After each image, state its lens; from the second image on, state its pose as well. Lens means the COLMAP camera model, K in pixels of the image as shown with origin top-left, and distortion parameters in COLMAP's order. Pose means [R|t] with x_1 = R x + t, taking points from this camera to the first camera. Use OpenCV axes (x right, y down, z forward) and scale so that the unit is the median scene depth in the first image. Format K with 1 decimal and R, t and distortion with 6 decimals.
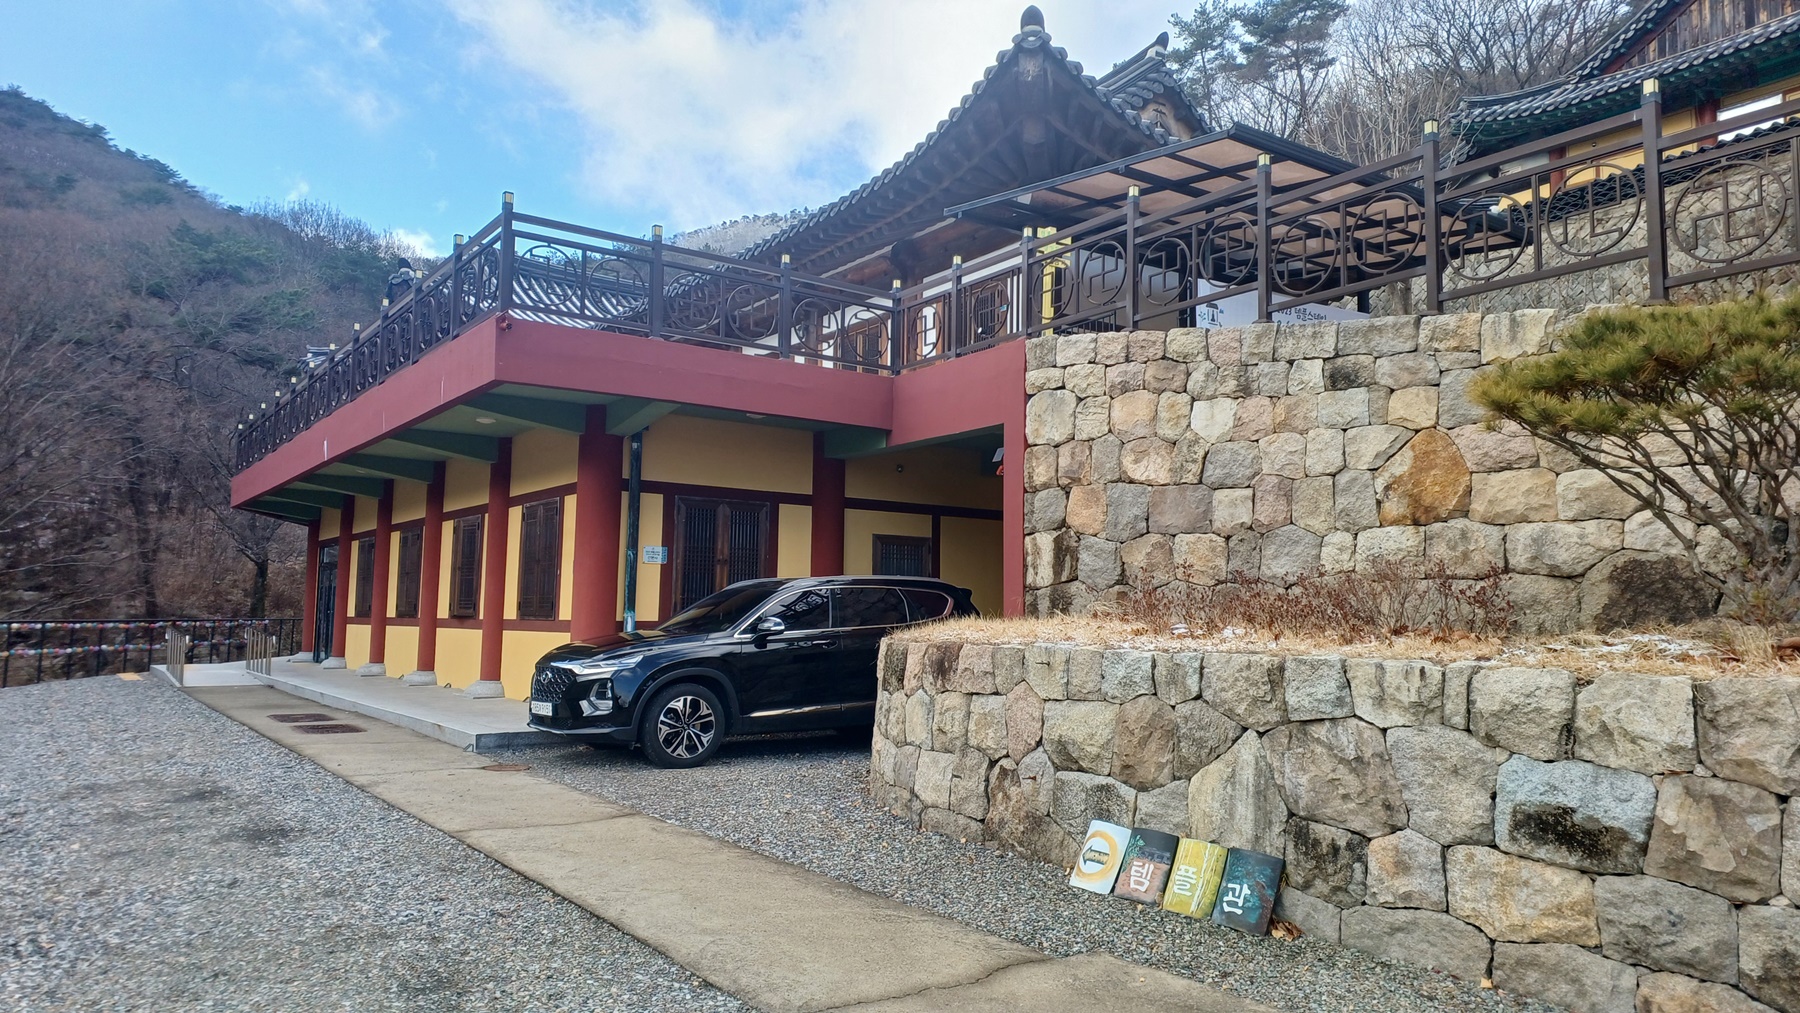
lens RADIAL K [[1221.3, 0, 902.0], [0, 1221.3, 505.9], [0, 0, 1]] dist [0.058738, -0.048392]
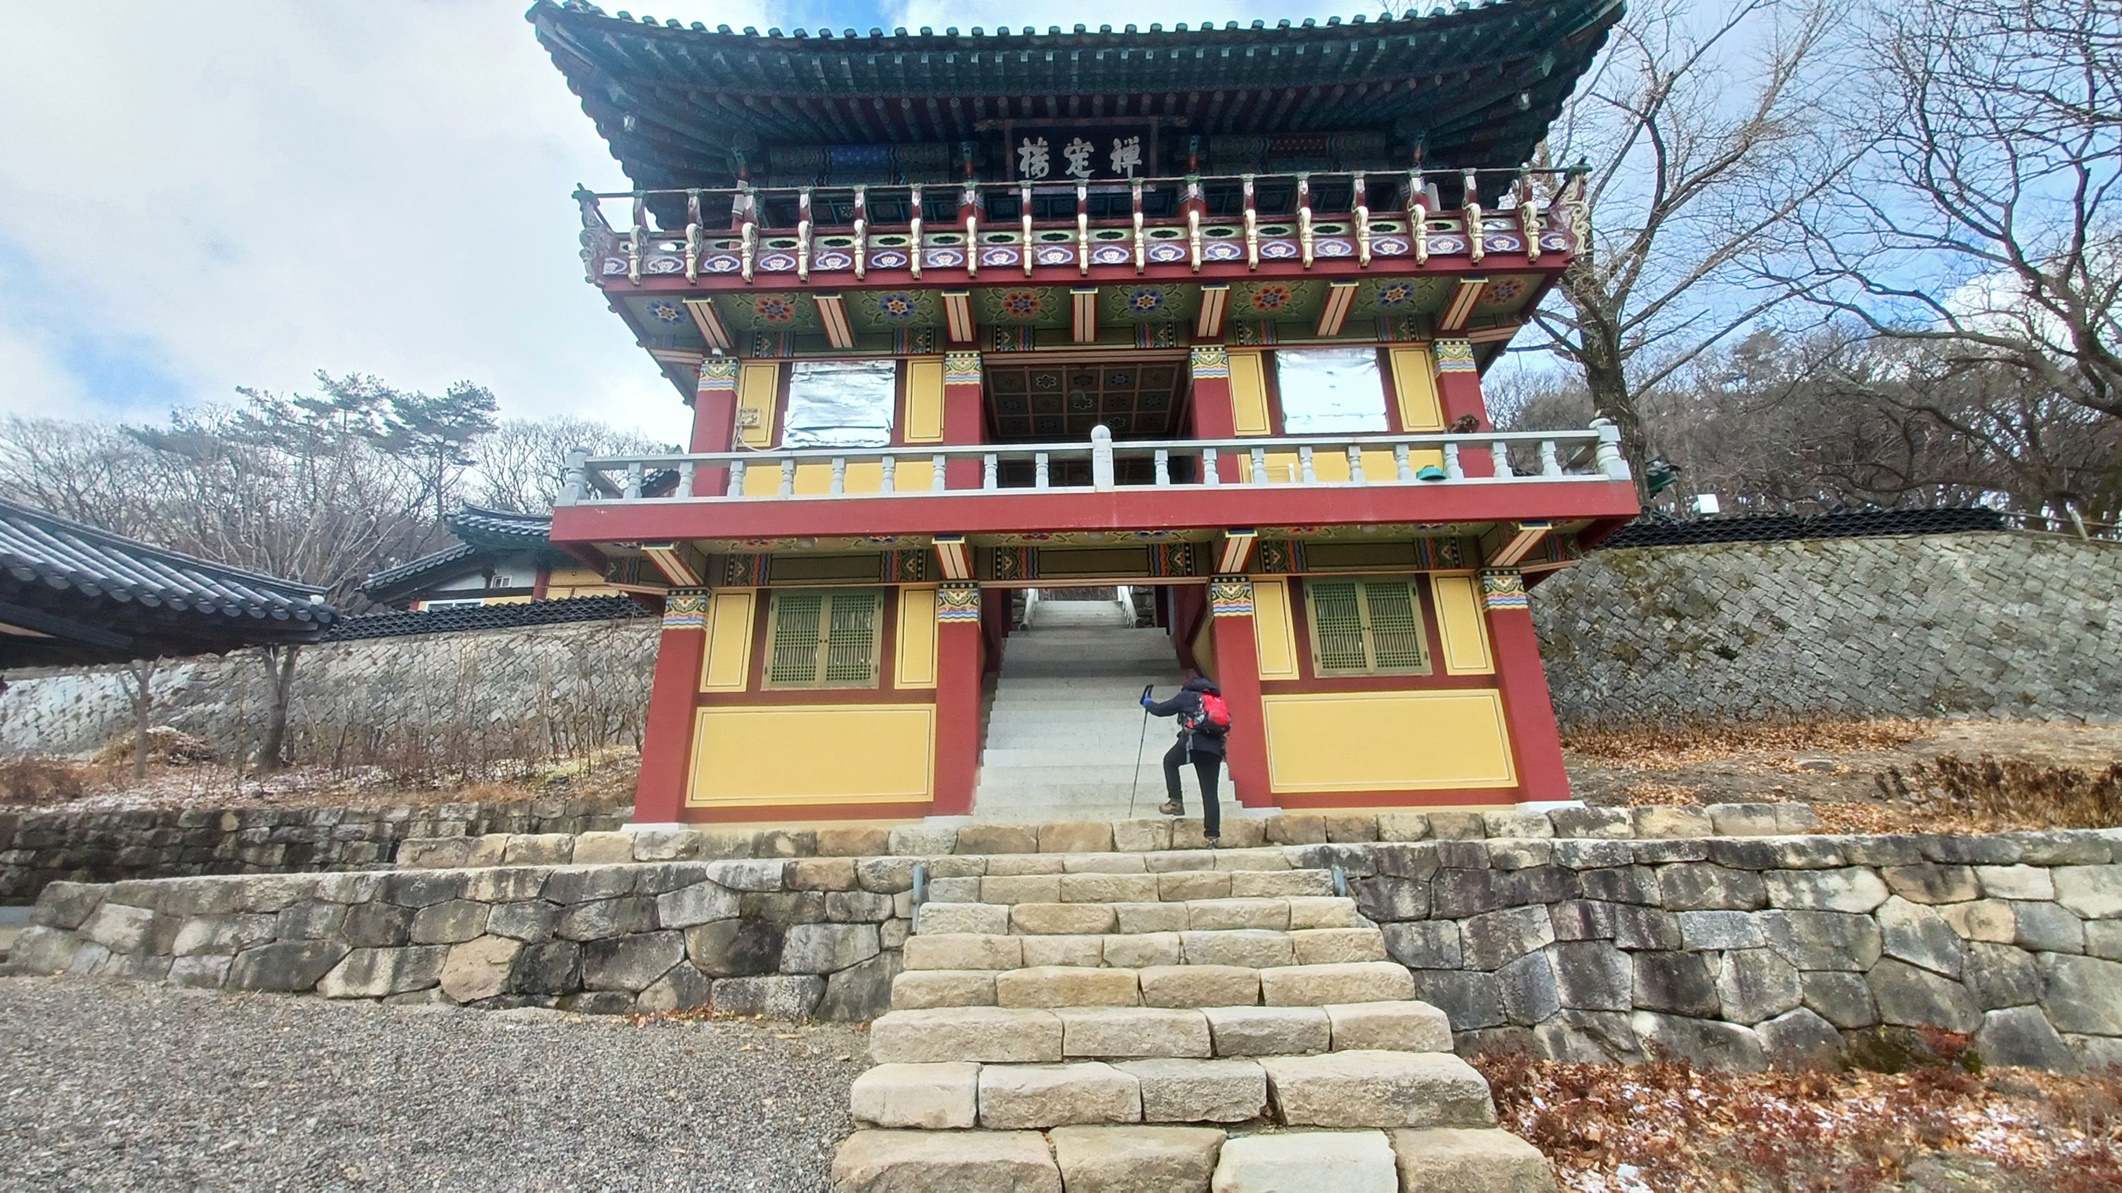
lens RADIAL K [[812.1, 0, 1067.3], [0, 812.1, 599.5], [0, 0, 1]] dist [-0.002132, -0.000038]
pose [[0.599568, 0.246206, 0.761512, 0.955109], [-0.044718, 0.960324, -0.275277, -0.276128], [-0.799073, 0.130994, 0.586790, 0.604816]]
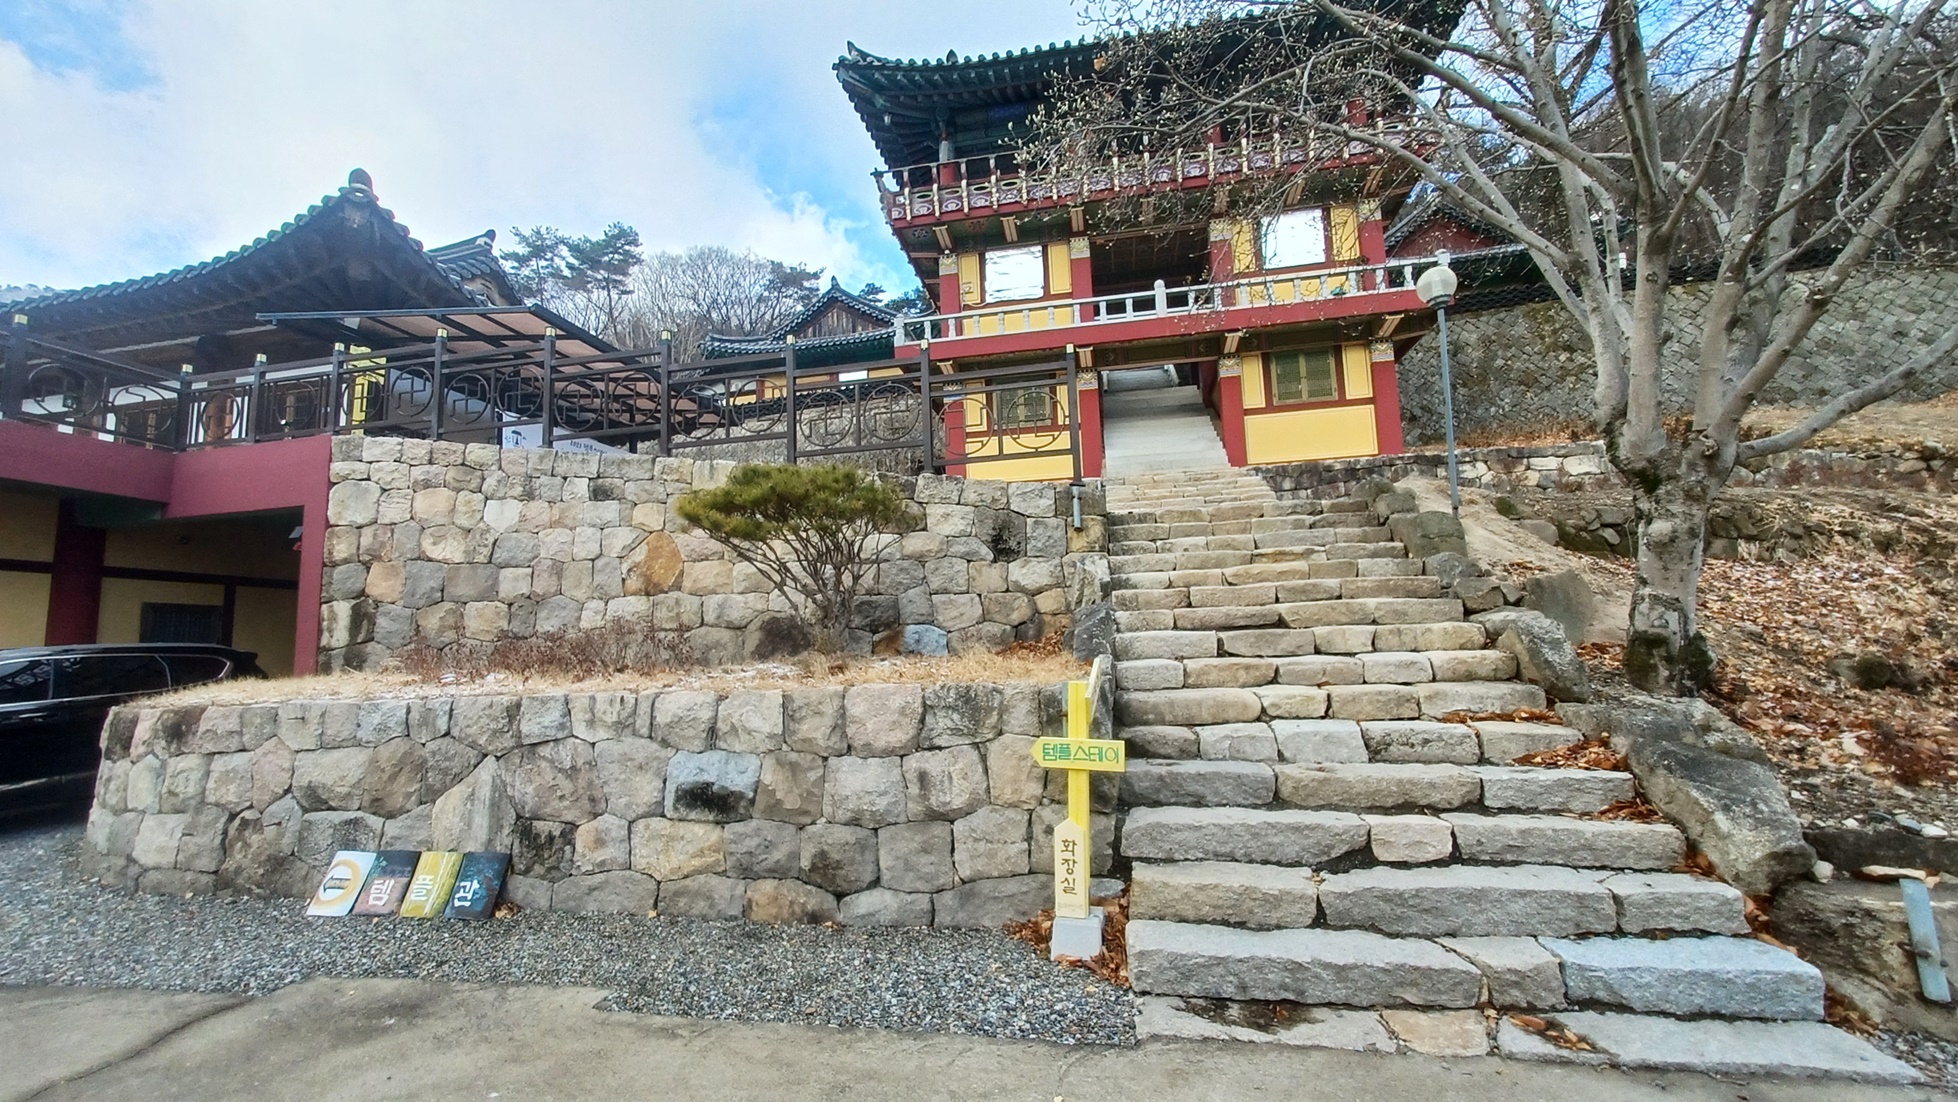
lens RADIAL K [[782.0, 0, 981.6], [0, 782.0, 564.4], [0, 0, 1]] dist [0.004961, -0.000581]
pose [[0.725173, 0.032761, 0.687787, 0.060488], [-0.015399, 0.999389, -0.031367, 0.001262], [-0.688394, 0.012156, 0.725235, 0.040072]]
